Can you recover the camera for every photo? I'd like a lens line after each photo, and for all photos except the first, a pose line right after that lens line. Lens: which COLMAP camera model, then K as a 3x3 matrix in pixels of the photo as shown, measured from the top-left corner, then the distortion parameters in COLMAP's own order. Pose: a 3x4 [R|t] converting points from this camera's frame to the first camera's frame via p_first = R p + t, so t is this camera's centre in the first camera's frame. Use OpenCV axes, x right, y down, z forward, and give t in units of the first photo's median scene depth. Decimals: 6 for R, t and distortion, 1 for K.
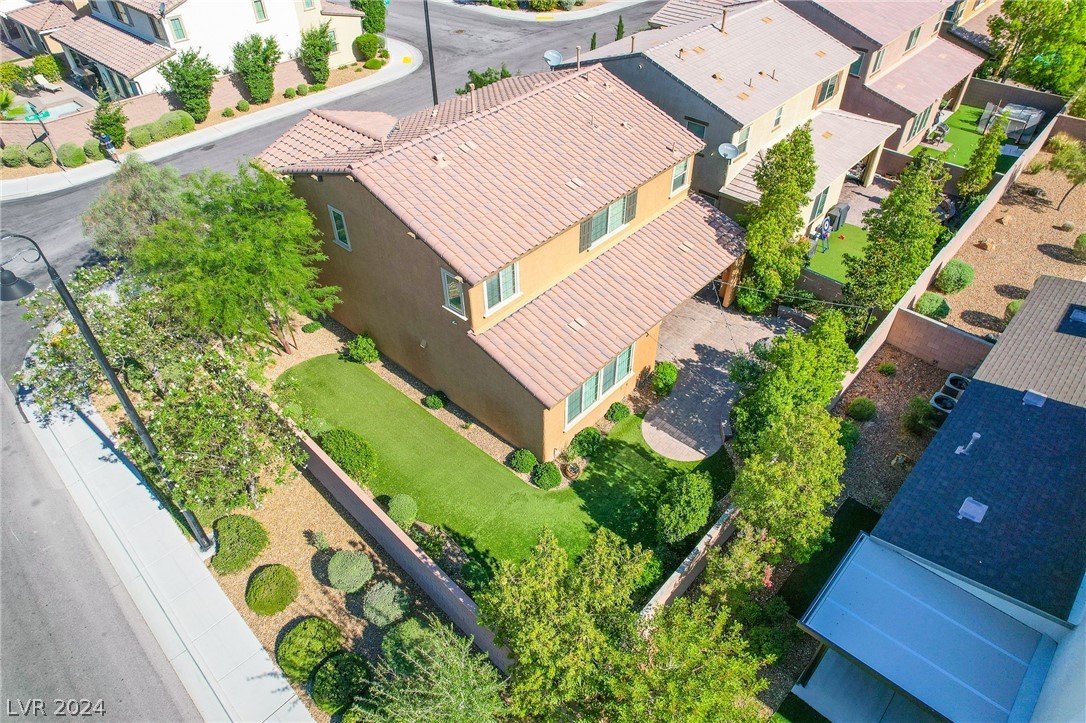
lens RADIAL K [[694.7, 0, 547.5], [0, 694.7, 357.6], [0, 0, 1]] dist [-0.078208, 0.071352]
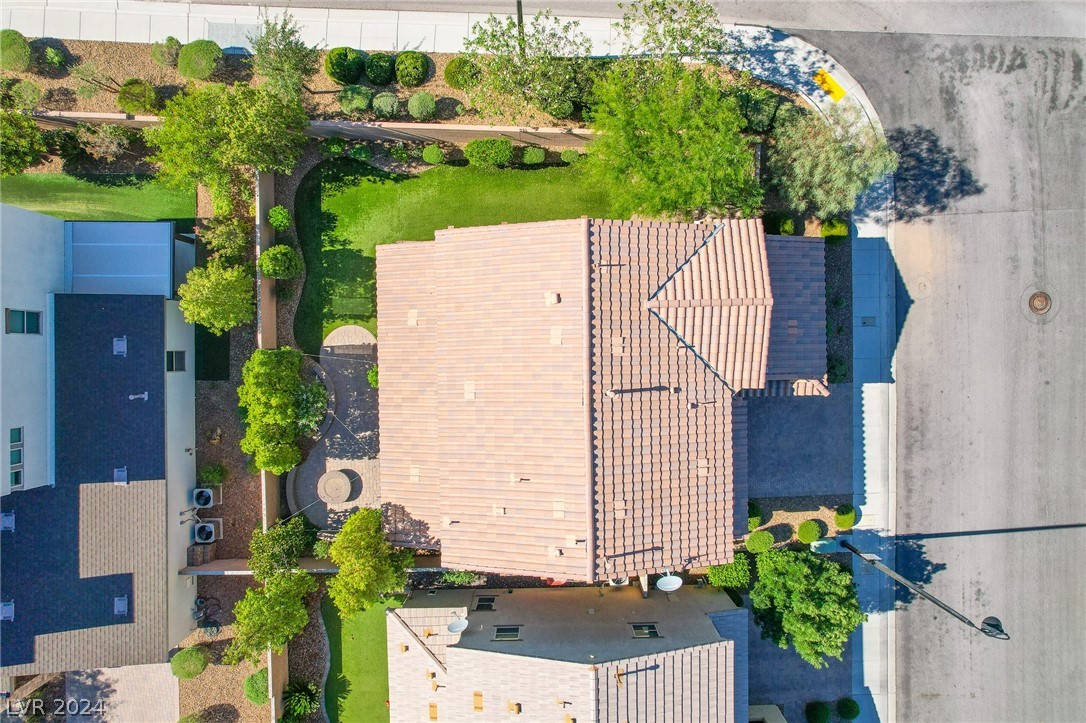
lens RADIAL K [[694.7, 0, 547.5], [0, 694.7, 357.6], [0, 0, 1]] dist [-0.078208, 0.071352]
pose [[-0.732955, 0.680276, 0.000973, -0.077638], [-0.458091, -0.494621, 0.738582, -1.019440], [0.502921, 0.540902, 0.674163, 0.295714]]
